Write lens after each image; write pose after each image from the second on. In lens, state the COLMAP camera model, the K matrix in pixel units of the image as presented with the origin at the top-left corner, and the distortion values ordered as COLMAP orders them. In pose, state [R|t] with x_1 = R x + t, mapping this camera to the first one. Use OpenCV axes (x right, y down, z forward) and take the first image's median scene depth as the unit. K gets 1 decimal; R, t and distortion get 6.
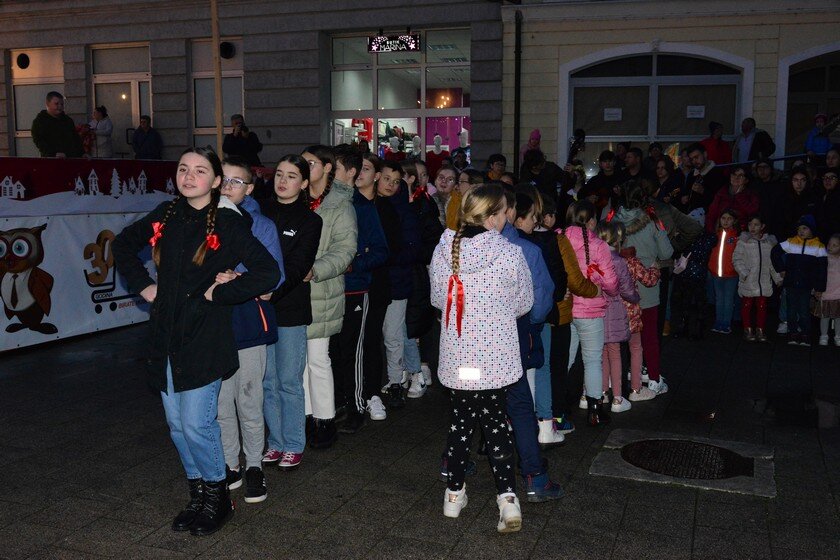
lens RADIAL K [[815.7, 0, 419.9], [0, 815.7, 280.8], [0, 0, 1]] dist [-0.009238, 0.000000]
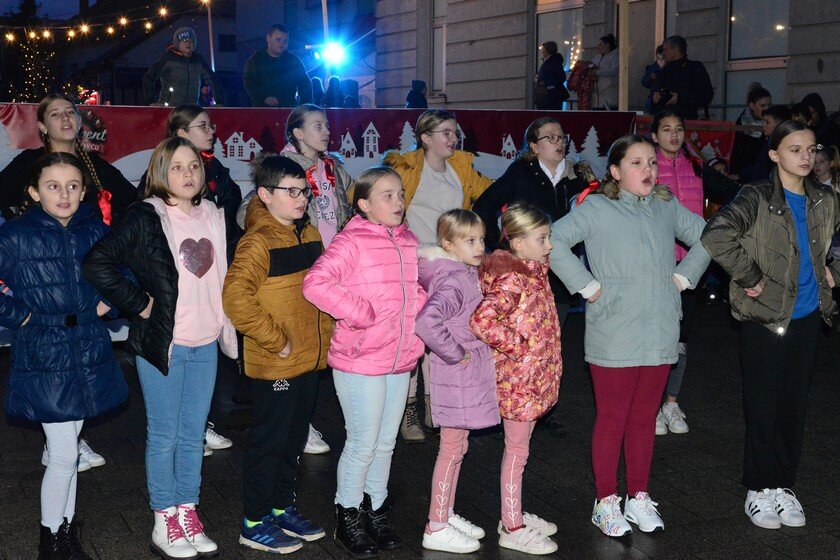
lens RADIAL K [[1200.0, 0, 420.2], [0, 1200.0, 280.2], [0, 0, 1]] dist [-0.033817, 0.000000]
pose [[0.733049, 0.080434, -0.675403, 0.211734], [-0.085514, 0.996003, 0.025802, -0.014434], [0.674779, 0.038843, 0.736997, 0.127263]]
